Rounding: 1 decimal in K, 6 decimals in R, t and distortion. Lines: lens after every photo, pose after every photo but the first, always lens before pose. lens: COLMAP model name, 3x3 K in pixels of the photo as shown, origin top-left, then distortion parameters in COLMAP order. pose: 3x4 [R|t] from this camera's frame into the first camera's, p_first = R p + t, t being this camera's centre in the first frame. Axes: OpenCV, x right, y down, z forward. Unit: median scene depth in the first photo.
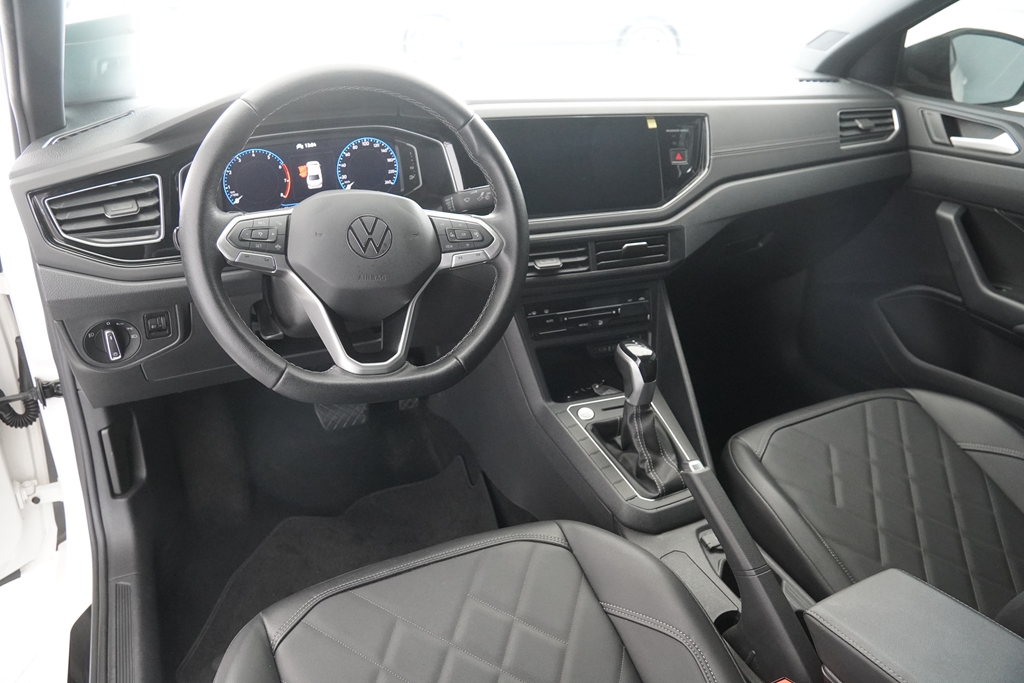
lens RADIAL K [[771.0, 0, 507.9], [0, 771.0, 332.7], [0, 0, 1]] dist [-0.108768, 0.058830]
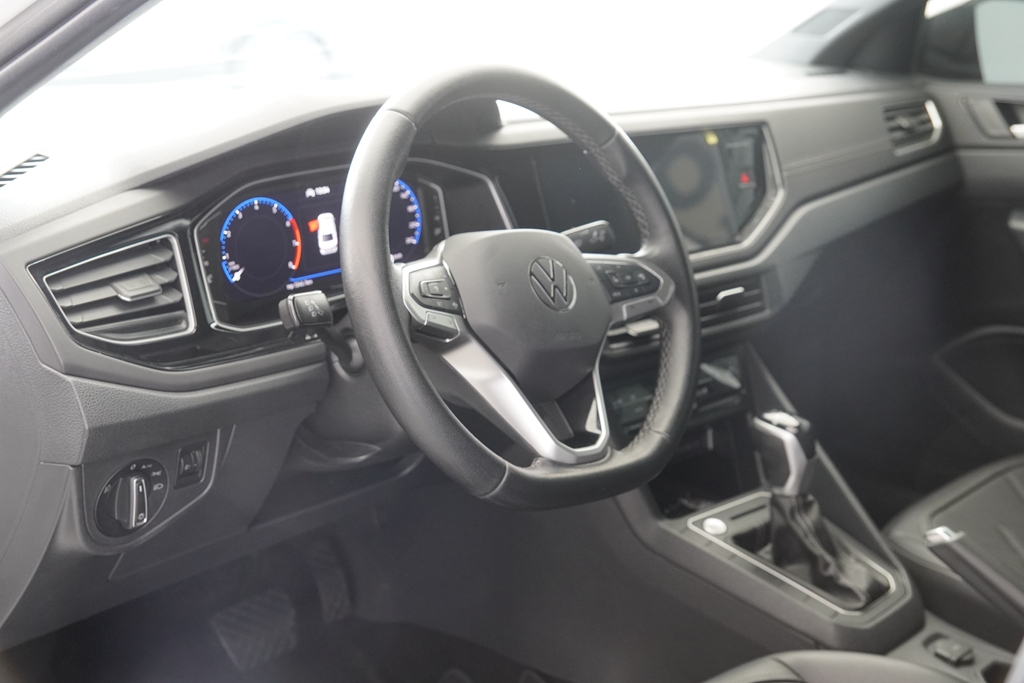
lens RADIAL K [[1330.1, 0, 517.4], [0, 1330.1, 346.7], [0, 0, 1]] dist [0.173422, 0.000000]
pose [[0.930032, -0.116226, 0.348615, -0.523908], [0.172432, 0.975768, -0.134697, 0.083236], [-0.324512, 0.185385, 0.927537, -0.151513]]
